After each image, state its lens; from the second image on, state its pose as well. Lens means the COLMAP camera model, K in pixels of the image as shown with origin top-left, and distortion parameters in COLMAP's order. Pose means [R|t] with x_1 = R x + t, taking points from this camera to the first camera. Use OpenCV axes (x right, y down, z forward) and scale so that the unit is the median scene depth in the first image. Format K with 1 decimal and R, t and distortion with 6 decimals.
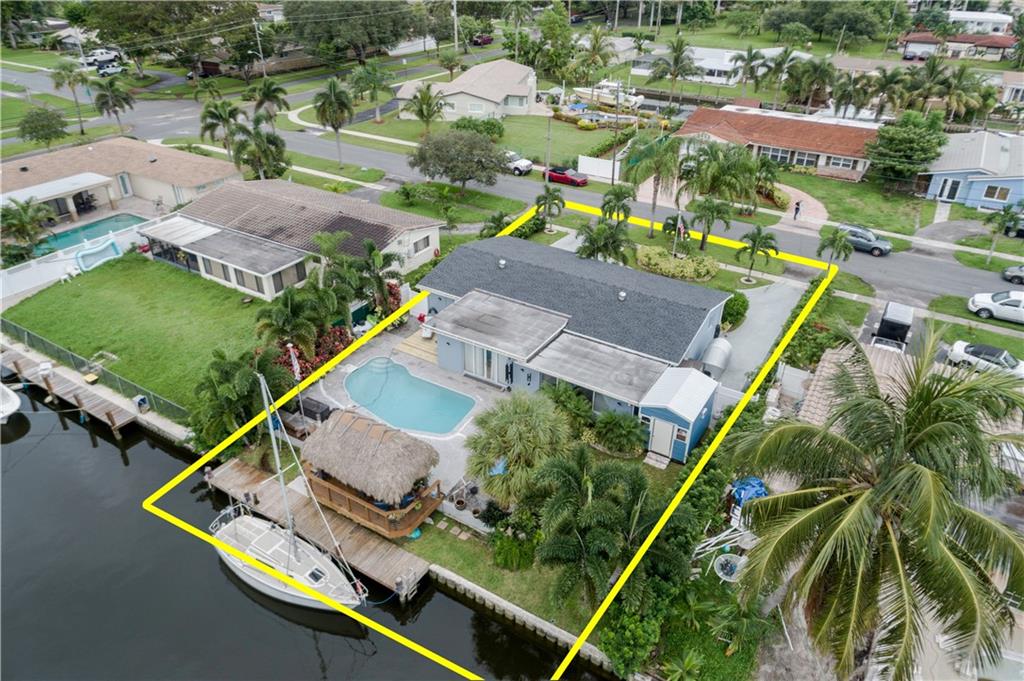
lens RADIAL K [[694.1, 0, 512.0], [0, 694.1, 340.5], [0, 0, 1]] dist [0.000281, 0.007297]
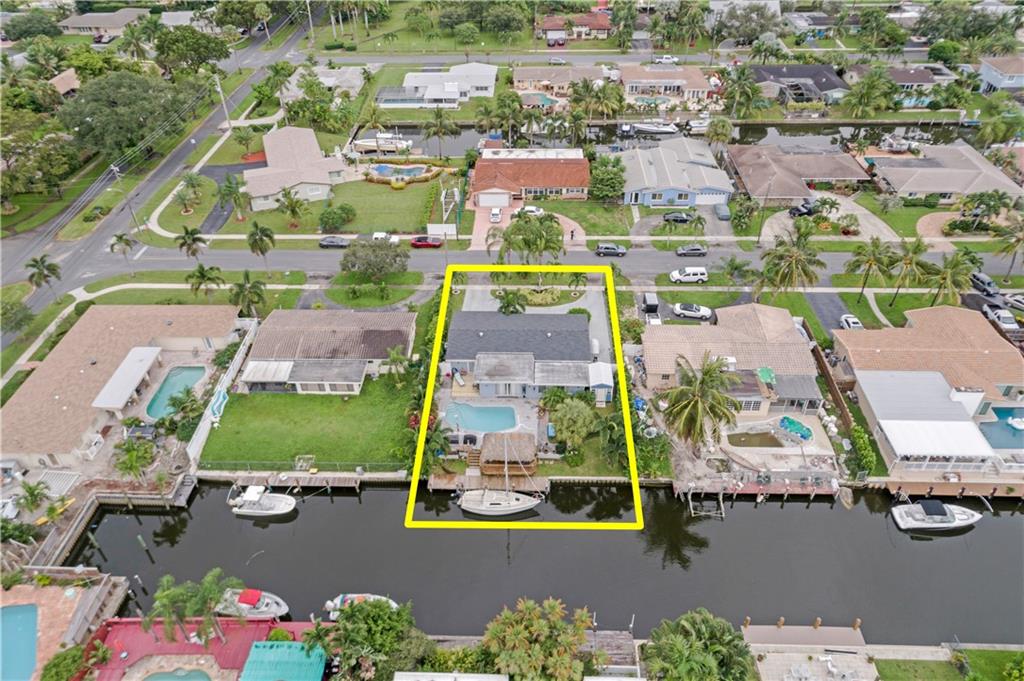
lens RADIAL K [[694.1, 0, 512.0], [0, 694.1, 340.5], [0, 0, 1]] dist [0.000281, 0.007297]
pose [[0.867822, -0.325842, 0.375117, -0.604966], [0.279102, 0.944267, 0.174534, -0.369486], [-0.411081, -0.046769, 0.910398, -0.719669]]
